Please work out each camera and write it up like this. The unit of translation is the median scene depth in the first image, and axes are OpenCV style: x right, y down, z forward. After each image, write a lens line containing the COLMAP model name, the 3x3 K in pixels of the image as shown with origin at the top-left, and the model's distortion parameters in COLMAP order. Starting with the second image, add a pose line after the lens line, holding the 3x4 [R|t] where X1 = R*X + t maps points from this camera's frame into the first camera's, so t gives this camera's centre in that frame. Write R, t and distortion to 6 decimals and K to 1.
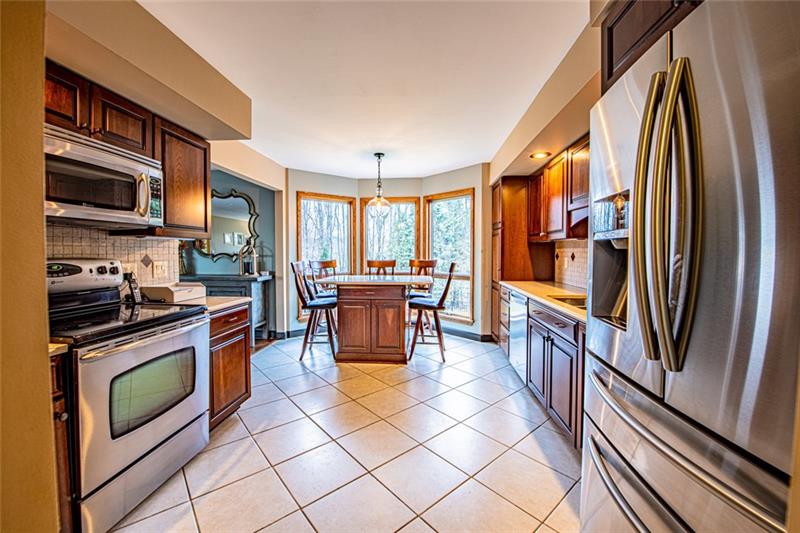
lens RADIAL K [[322.5, 0, 402.0], [0, 322.5, 251.7], [0, 0, 1]] dist [0.002354, -0.000166]
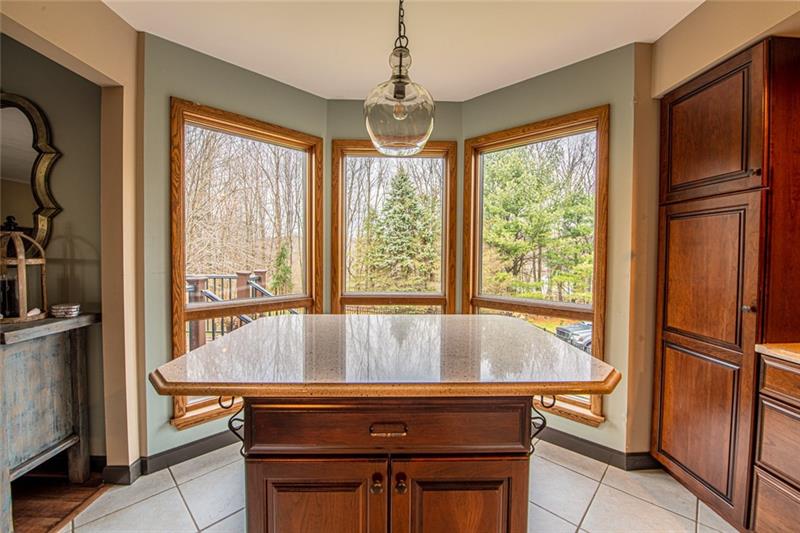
lens RADIAL K [[314.2, 0, 399.3], [0, 314.2, 259.4], [0, 0, 1]] dist [-0.000796, -0.000212]
pose [[0.993863, 0.007488, 0.110360, -0.091096], [-0.009976, 0.999708, 0.022009, -0.001135], [-0.110163, -0.022975, 0.993648, 0.591968]]
